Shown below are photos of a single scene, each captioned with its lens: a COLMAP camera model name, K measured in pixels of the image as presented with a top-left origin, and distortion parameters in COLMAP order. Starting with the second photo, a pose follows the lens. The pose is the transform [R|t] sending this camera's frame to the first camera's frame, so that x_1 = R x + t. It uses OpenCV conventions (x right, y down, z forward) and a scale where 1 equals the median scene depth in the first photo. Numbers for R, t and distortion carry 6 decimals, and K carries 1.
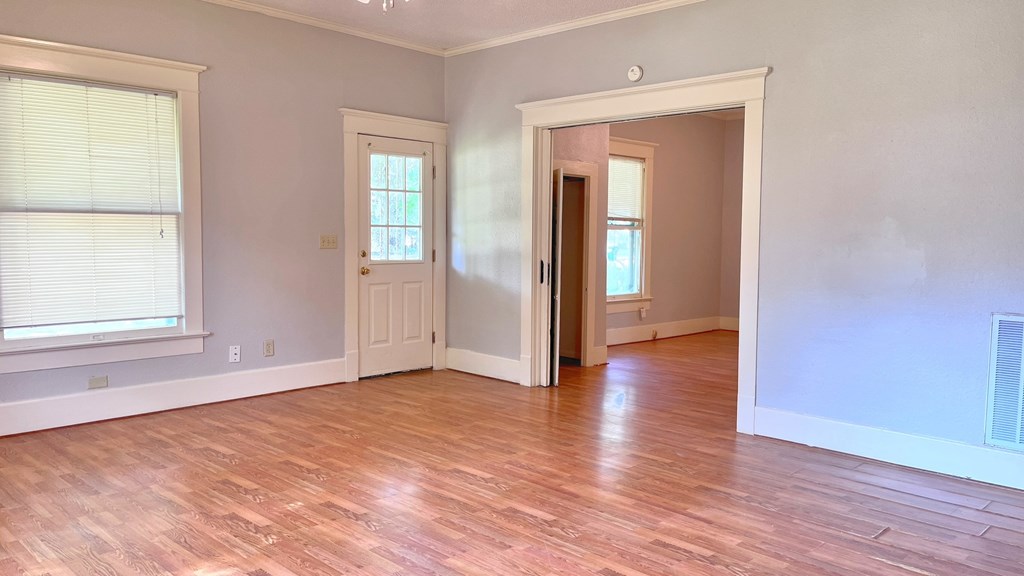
lens RADIAL K [[775.3, 0, 512.0], [0, 775.3, 288.0], [0, 0, 1]] dist [0.078279, -0.102623]
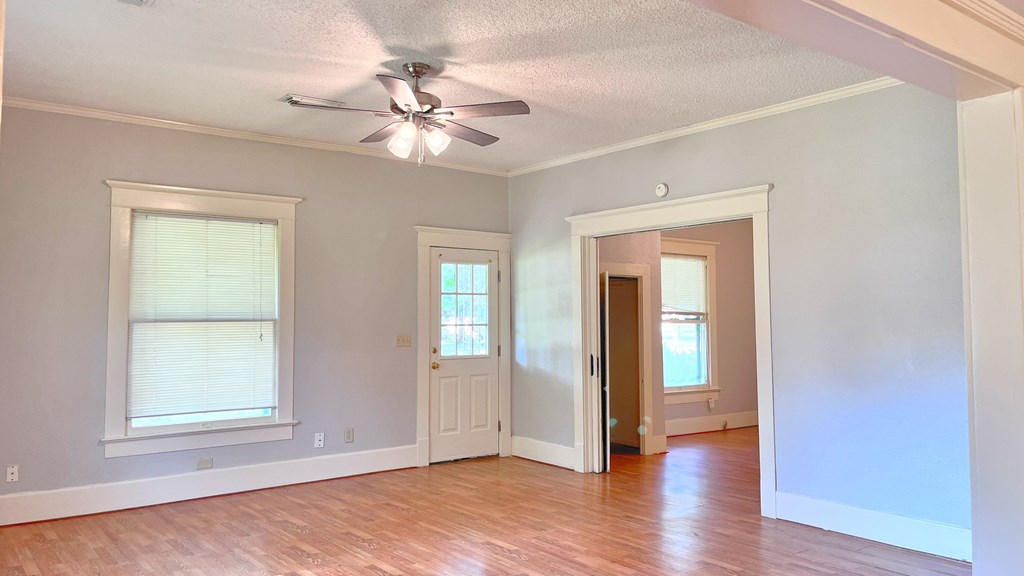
lens RADIAL K [[777.3, 0, 525.2], [0, 777.3, 282.8], [0, 0, 1]] dist [0.081417, -0.099656]
pose [[0.991308, -0.022134, -0.129688, 0.098812], [0.006192, 0.992503, -0.122061, -0.003002], [0.131418, 0.120197, 0.984013, -0.120860]]
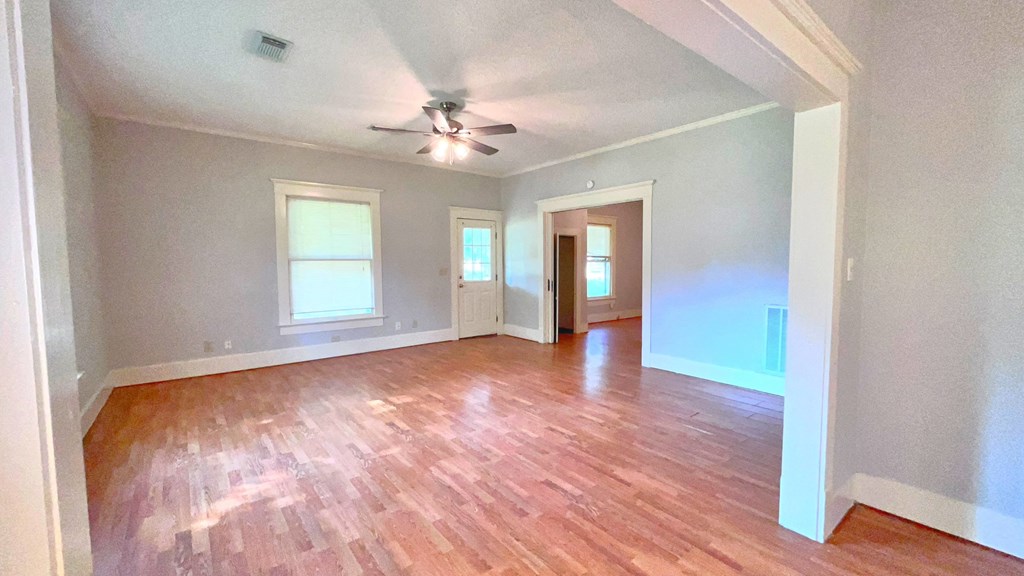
lens RADIAL K [[413.9, 0, 511.8], [0, 413.9, 291.4], [0, 0, 1]] dist [-0.001133, 0.000569]
pose [[0.992451, -0.008910, -0.122322, 0.080686], [0.008262, 0.999949, -0.005800, 0.000394], [0.122367, 0.004746, 0.992474, -0.058746]]
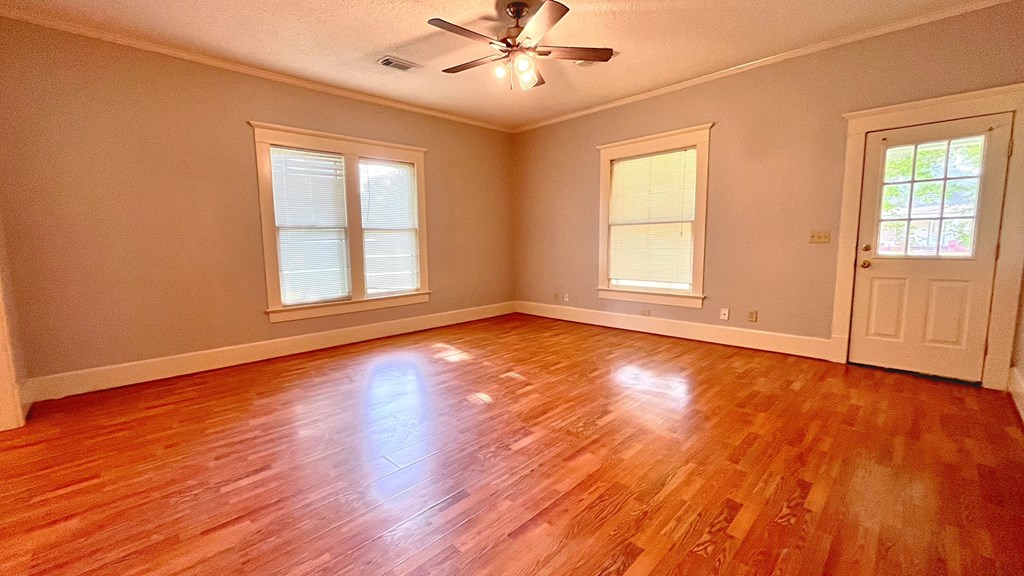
lens RADIAL K [[413.9, 0, 511.8], [0, 413.9, 291.4], [0, 0, 1]] dist [-0.001133, 0.000569]
pose [[-0.017764, 0.112086, -0.993540, 0.419579], [-0.057074, 0.991962, 0.112929, -0.023973], [0.998212, 0.058712, -0.011224, 0.588924]]
